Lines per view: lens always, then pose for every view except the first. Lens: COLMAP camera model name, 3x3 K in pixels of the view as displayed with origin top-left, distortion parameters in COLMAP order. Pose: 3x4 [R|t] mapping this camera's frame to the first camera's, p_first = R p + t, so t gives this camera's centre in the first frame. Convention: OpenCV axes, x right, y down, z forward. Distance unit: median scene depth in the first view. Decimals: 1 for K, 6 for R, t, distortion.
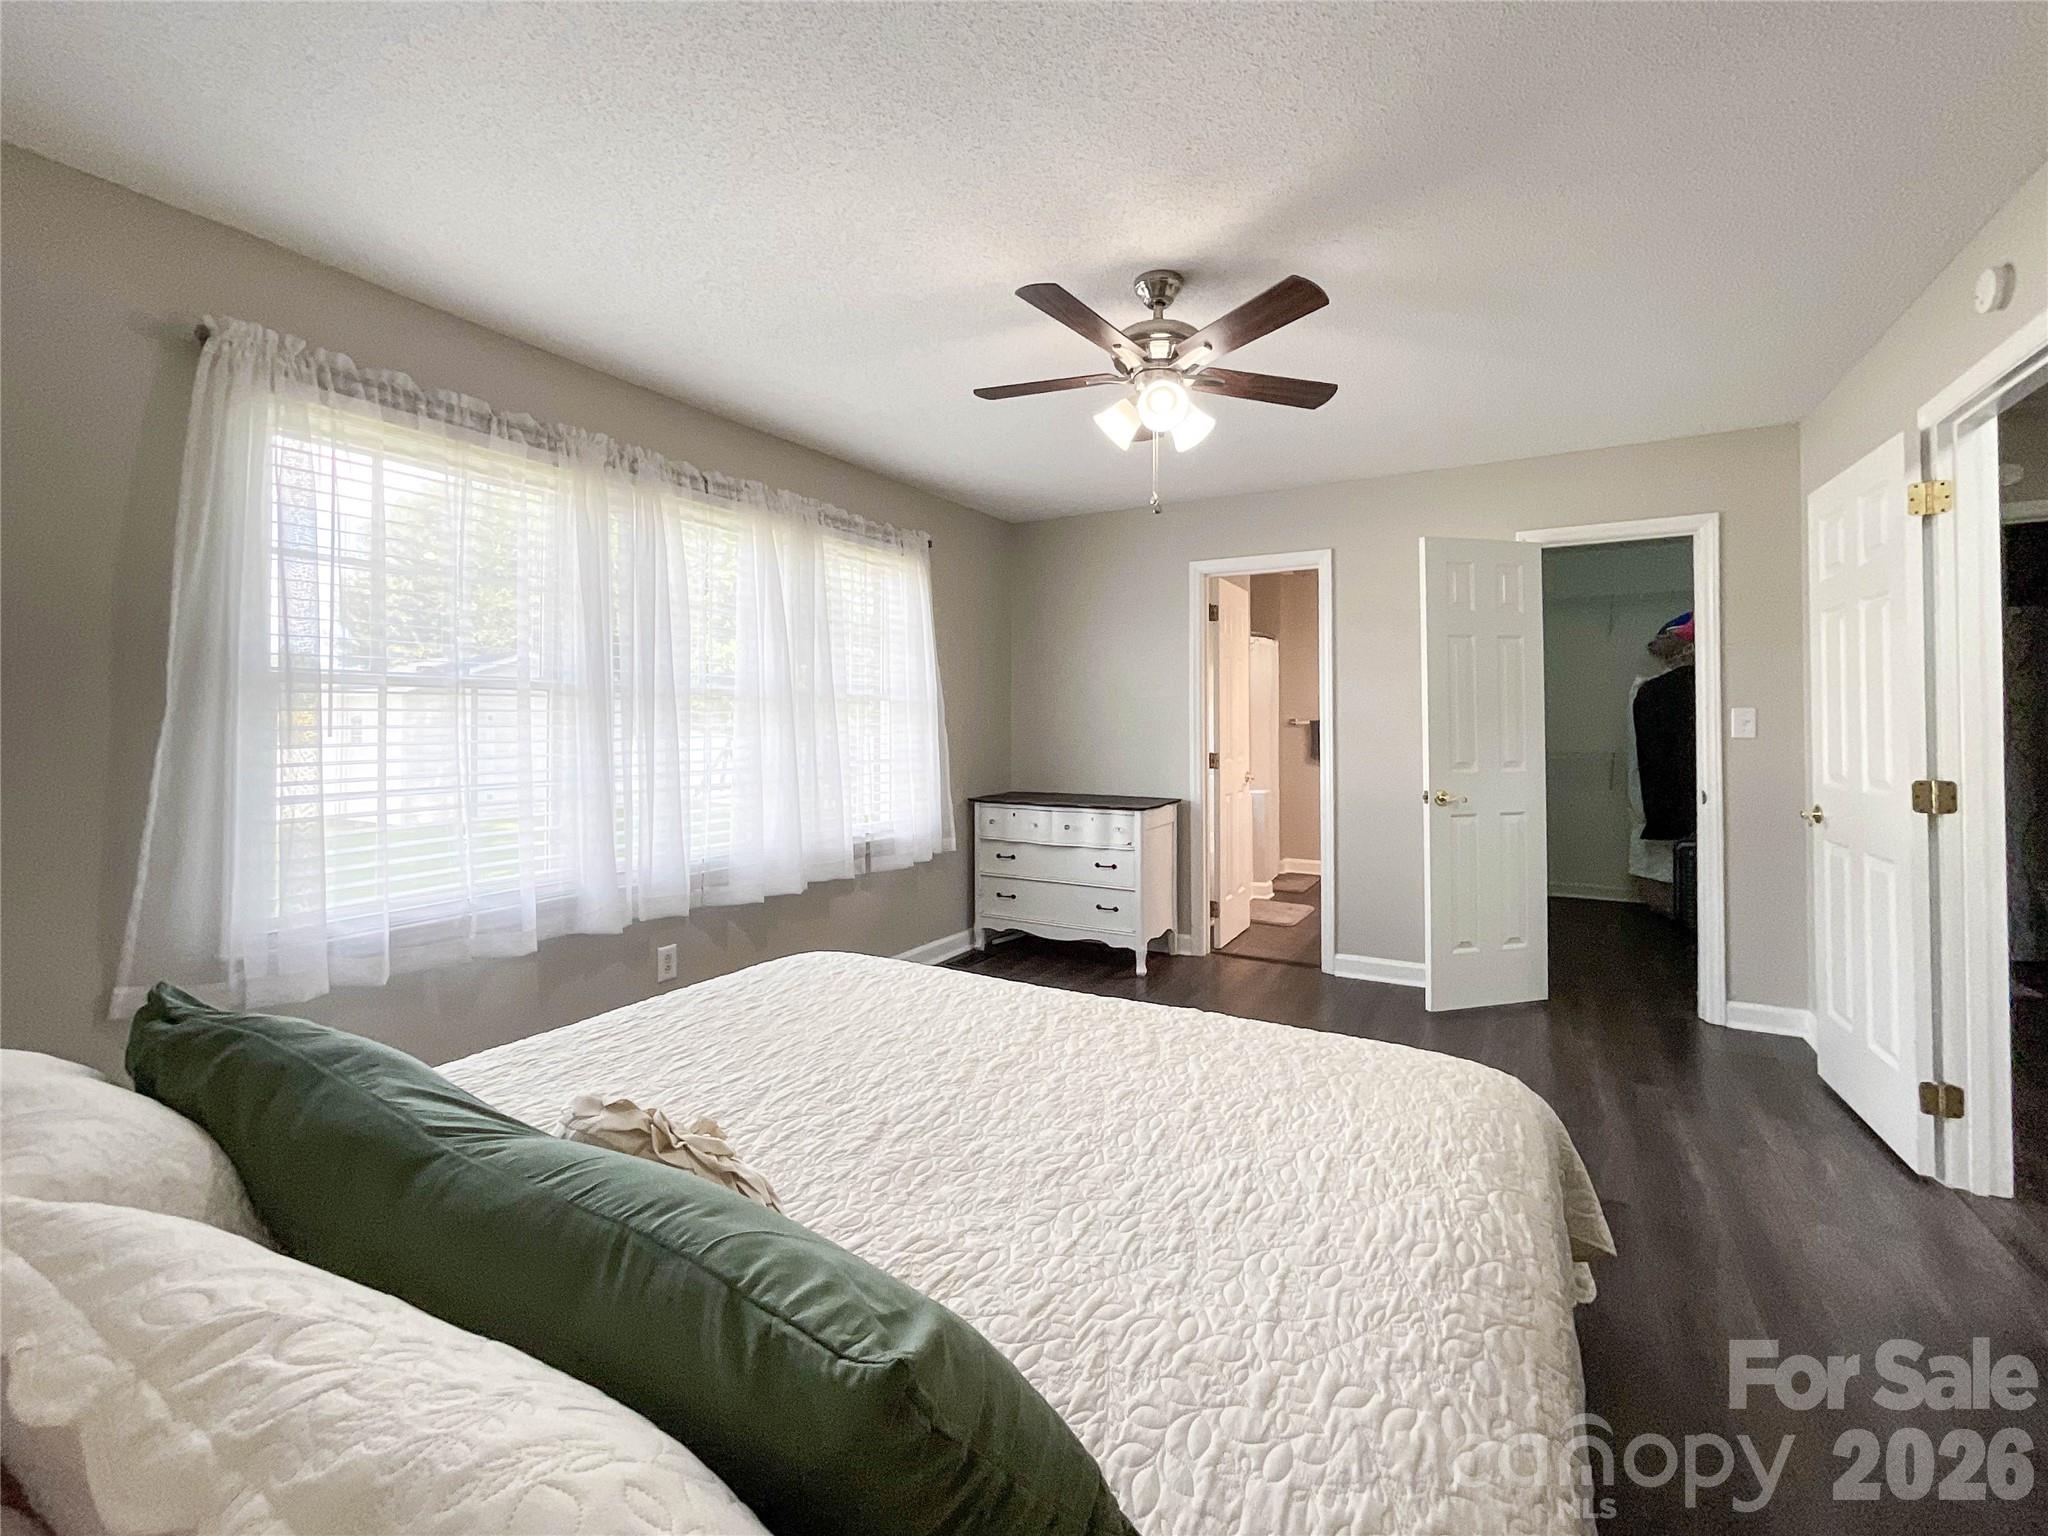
lens RADIAL K [[862.9, 0, 1019.8], [0, 862.9, 703.7], [0, 0, 1]] dist [-0.000473, 0.000483]
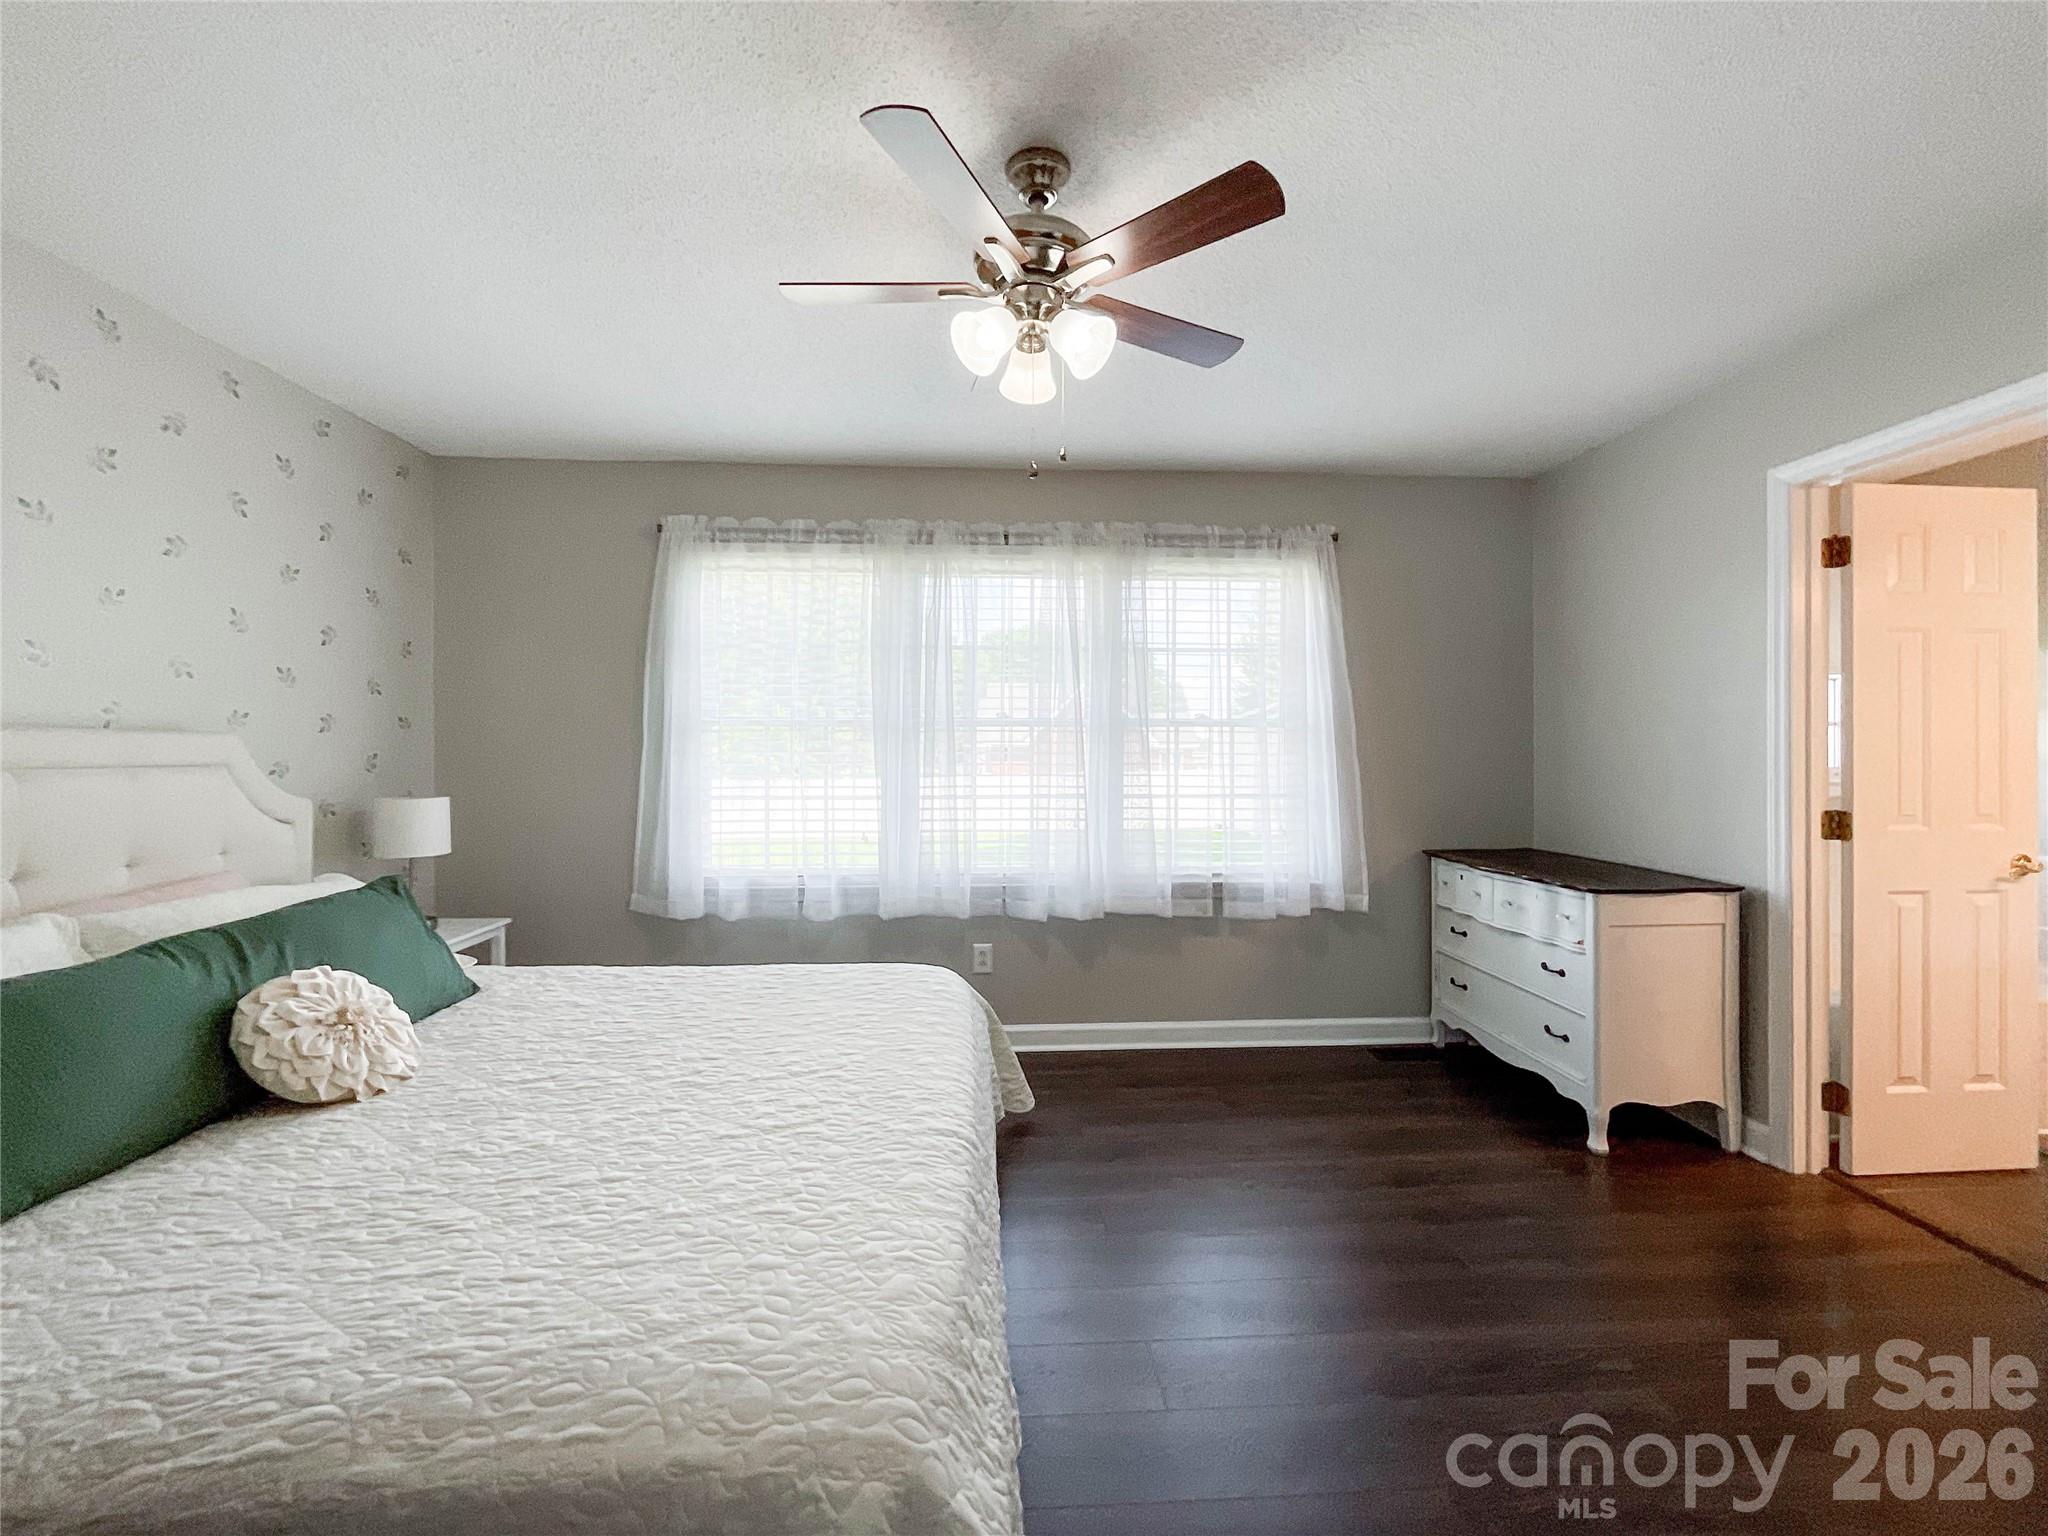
lens RADIAL K [[836.6, 0, 1030.4], [0, 836.6, 749.1], [0, 0, 1]] dist [-0.007413, 0.000593]
pose [[0.550933, -0.002535, -0.834545, 0.456993], [0.014355, 0.999876, 0.006440, 0.010397], [0.834426, -0.015528, 0.550902, 0.354117]]
